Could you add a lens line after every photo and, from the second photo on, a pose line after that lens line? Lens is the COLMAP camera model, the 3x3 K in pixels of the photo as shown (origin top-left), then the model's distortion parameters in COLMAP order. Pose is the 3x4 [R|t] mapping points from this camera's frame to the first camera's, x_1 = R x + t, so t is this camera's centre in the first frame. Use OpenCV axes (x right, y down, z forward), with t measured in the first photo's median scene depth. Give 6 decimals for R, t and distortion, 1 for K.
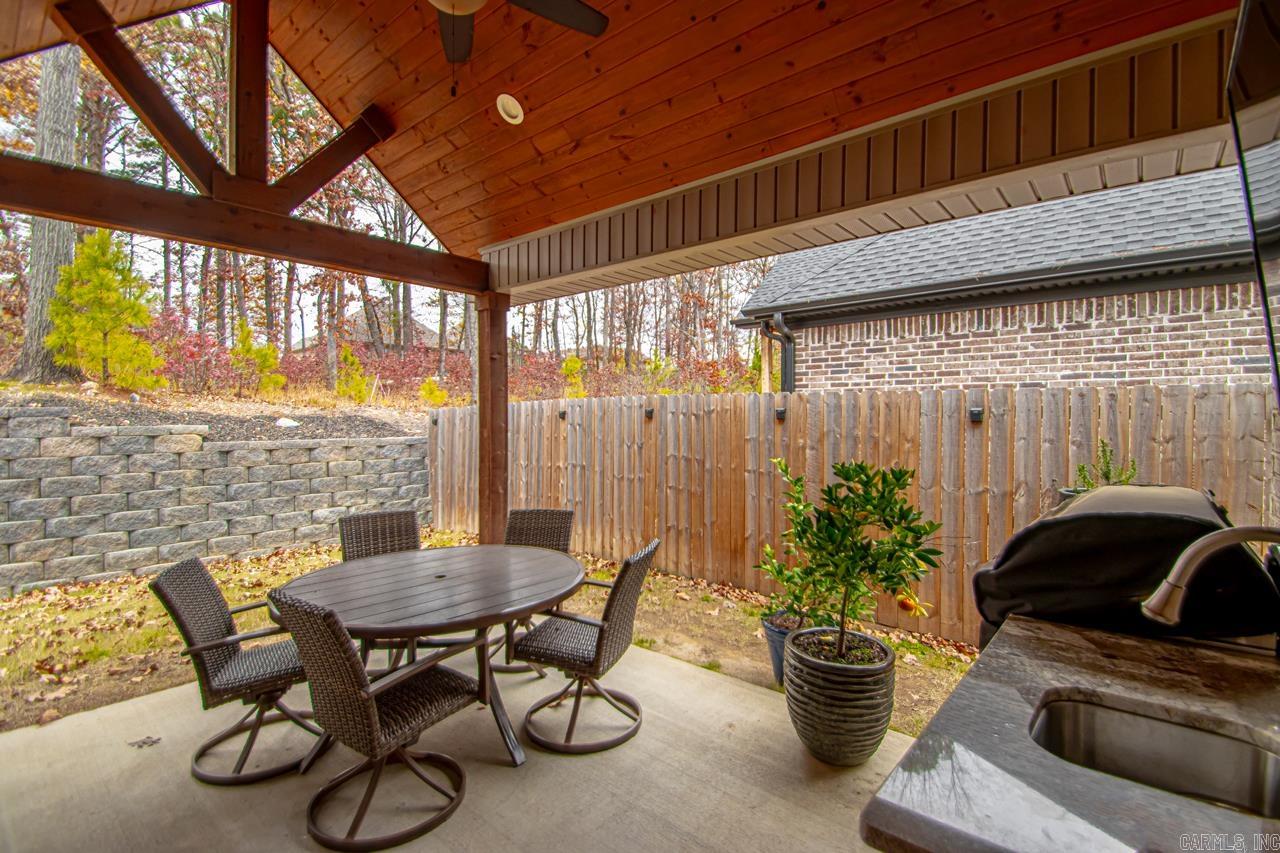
lens RADIAL K [[594.6, 0, 647.9], [0, 594.6, 426.1], [0, 0, 1]] dist [0.014013, -0.015653]
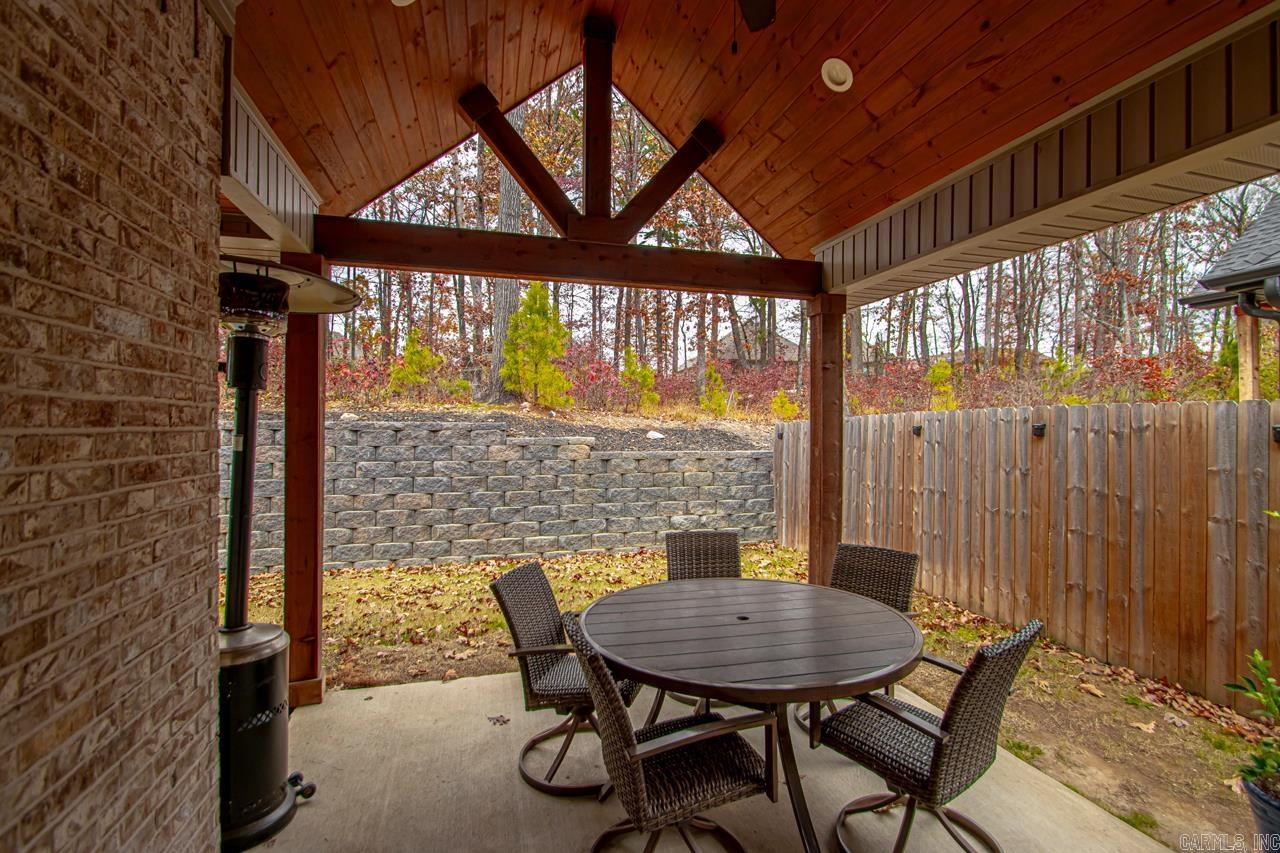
lens RADIAL K [[594.6, 0, 647.9], [0, 594.6, 426.1], [0, 0, 1]] dist [0.014013, -0.015653]
pose [[0.829778, 0.003012, -0.558086, 0.013151], [-0.013592, 0.999798, -0.014814, -0.008590], [0.557929, 0.019878, 0.829651, 0.092660]]
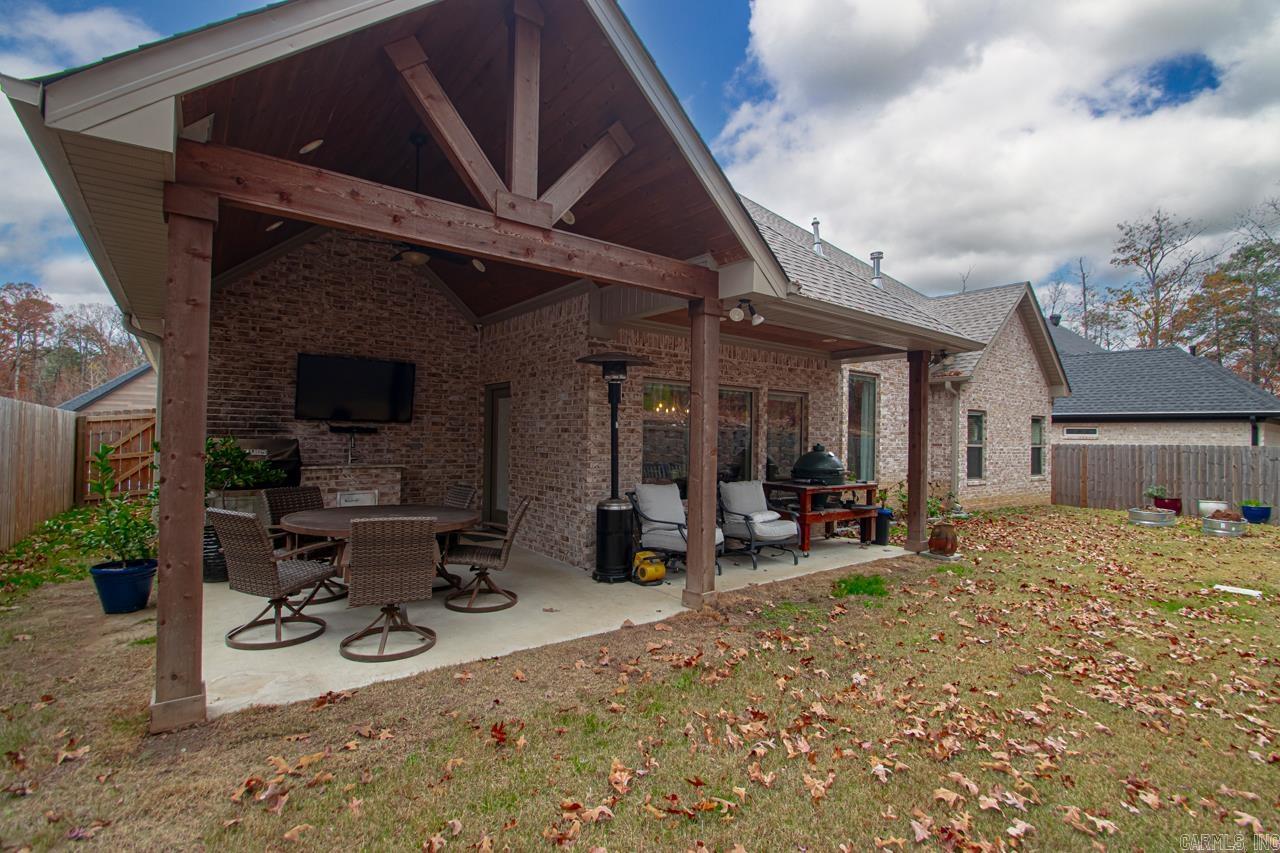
lens RADIAL K [[574.8, 0, 640.7], [0, 574.8, 433.3], [0, 0, 1]] dist [0.014977, -0.014524]
pose [[-0.977986, -0.017635, 0.207922, -0.669259], [-0.015329, 0.999802, 0.012696, 0.001284], [-0.208104, 0.009229, -0.978063, 1.193172]]
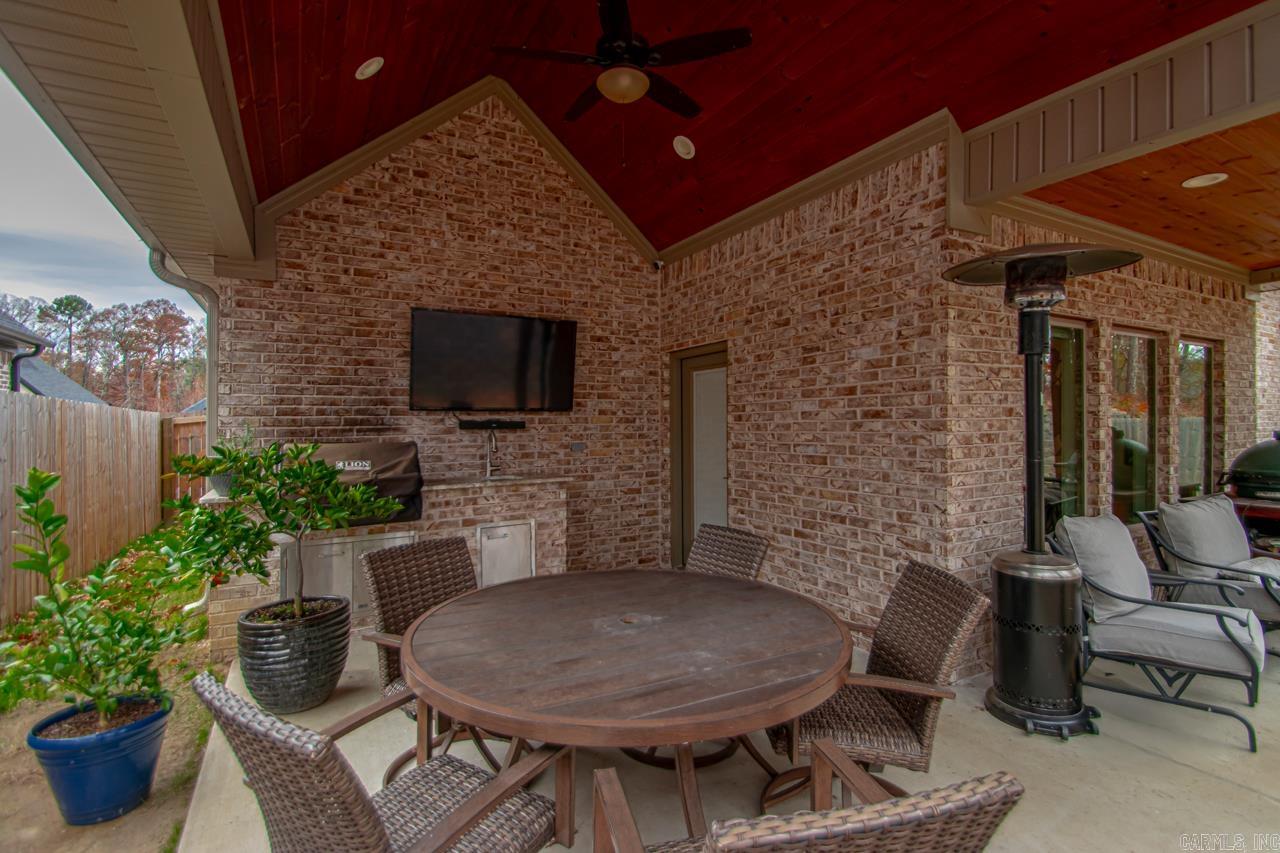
lens RADIAL K [[594.6, 0, 647.9], [0, 594.6, 426.1], [0, 0, 1]] dist [0.014013, -0.015653]
pose [[-0.938953, 0.007077, 0.343974, -0.306882], [0.014502, 0.999714, 0.019018, 0.008096], [-0.343741, 0.022846, -0.938787, 0.826077]]
